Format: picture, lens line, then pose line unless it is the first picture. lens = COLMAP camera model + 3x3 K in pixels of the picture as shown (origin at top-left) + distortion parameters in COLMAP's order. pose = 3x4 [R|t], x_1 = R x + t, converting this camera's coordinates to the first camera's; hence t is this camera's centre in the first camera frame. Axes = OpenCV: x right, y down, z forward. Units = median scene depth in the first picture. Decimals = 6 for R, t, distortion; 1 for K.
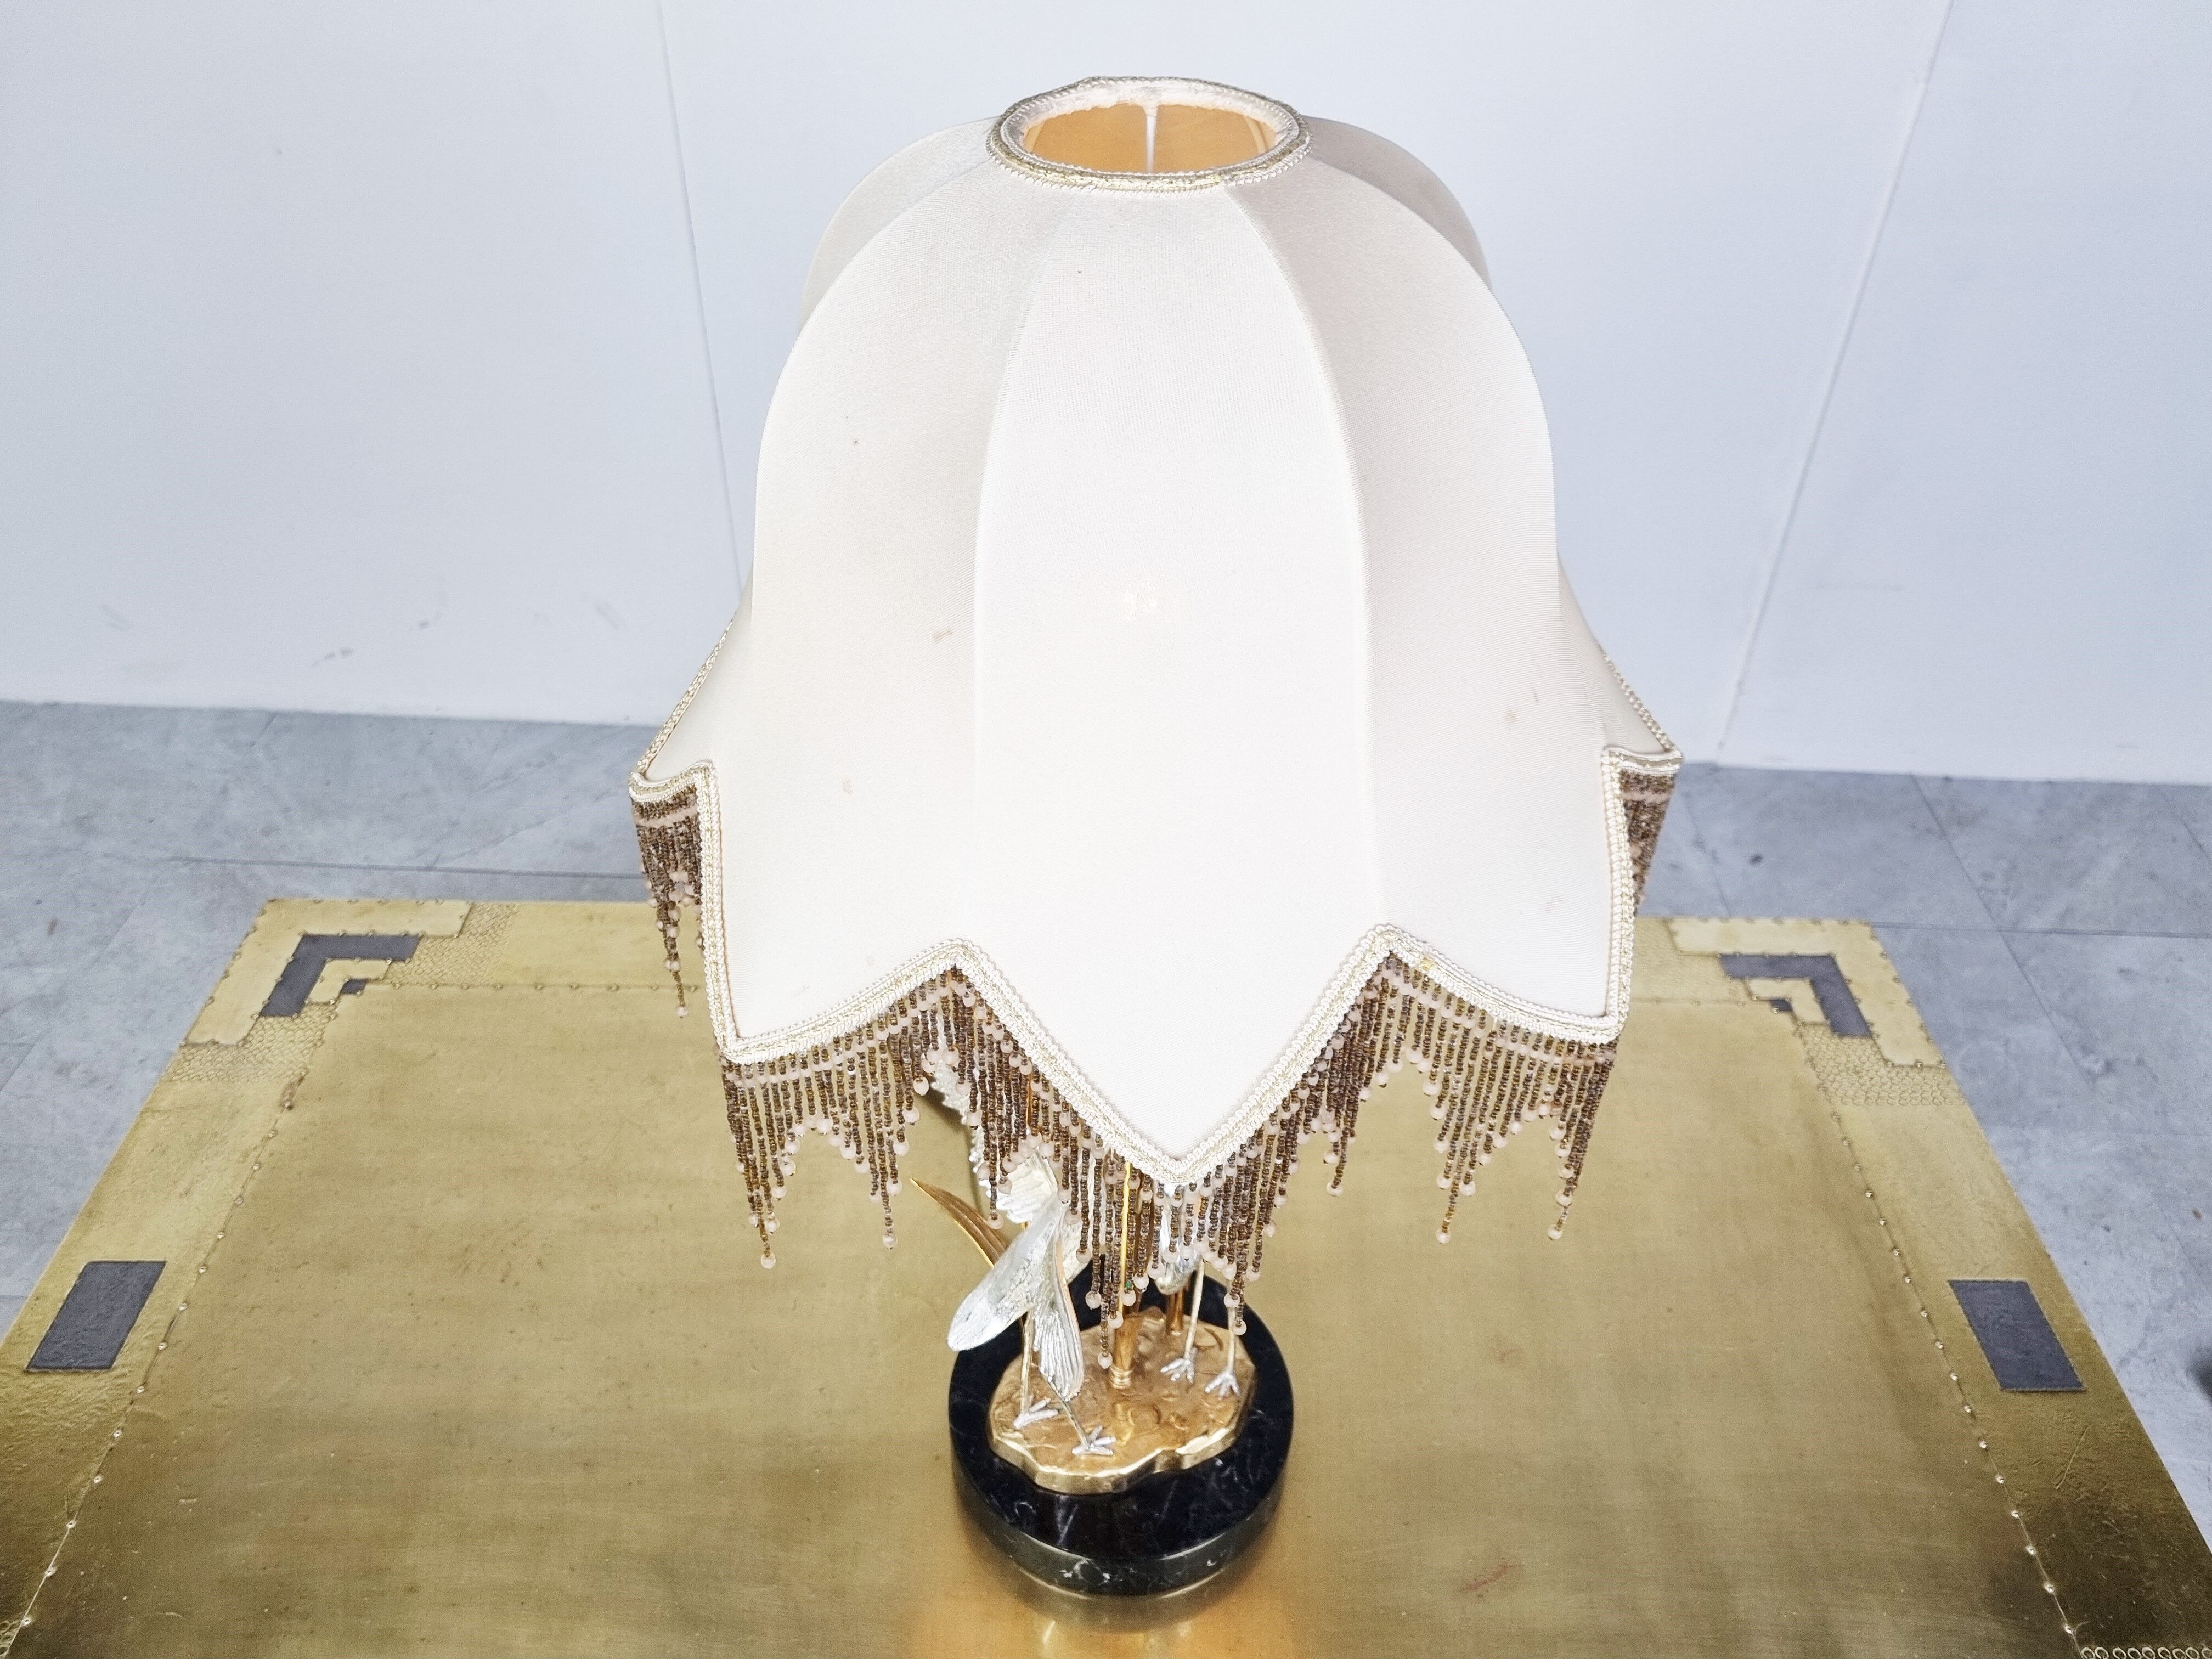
lens RADIAL K [[1690.5, 0, 1102.1], [0, 1690.5, 875.7], [0, 0, 1]] dist [0.045744, -0.027341]
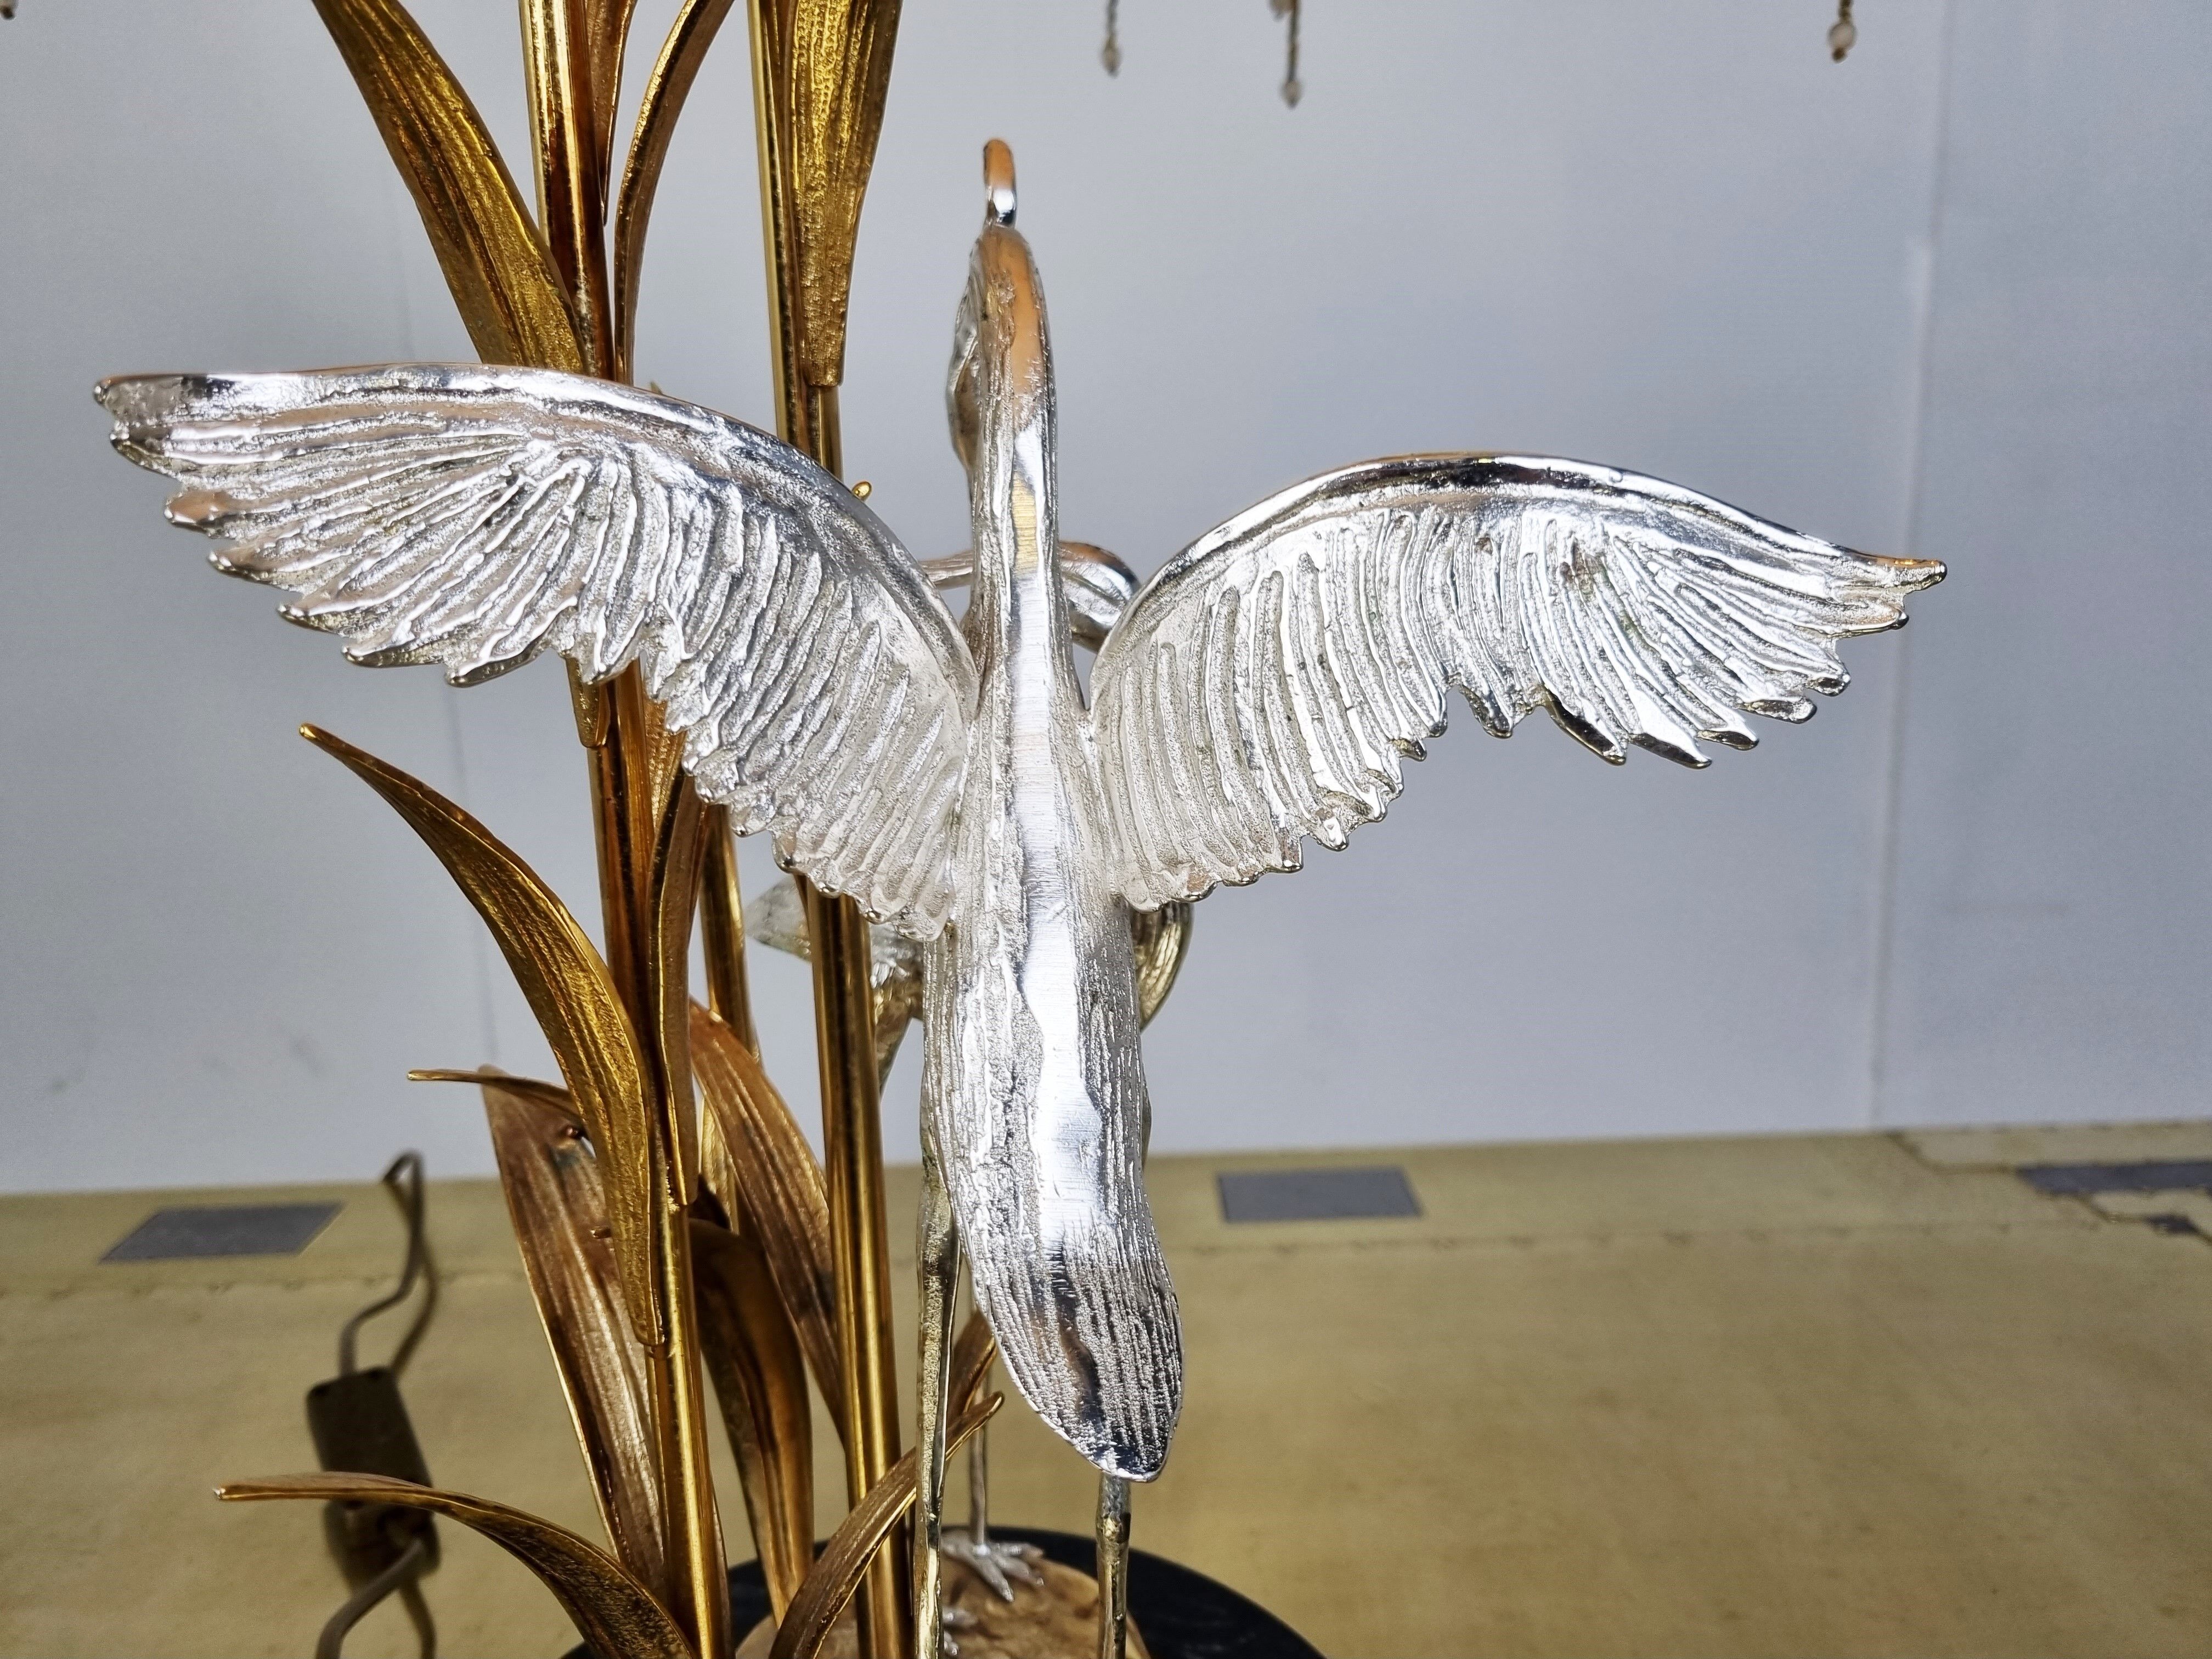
lens RADIAL K [[1690.5, 0, 1107.8], [0, 1690.5, 843.5], [0, 0, 1]] dist [0.045744, -0.027341]
pose [[0.998740, -0.050122, -0.002542, 0.096825], [0.043406, 0.888127, -0.457544, 0.198339], [0.025190, 0.456857, 0.889183, 0.509307]]
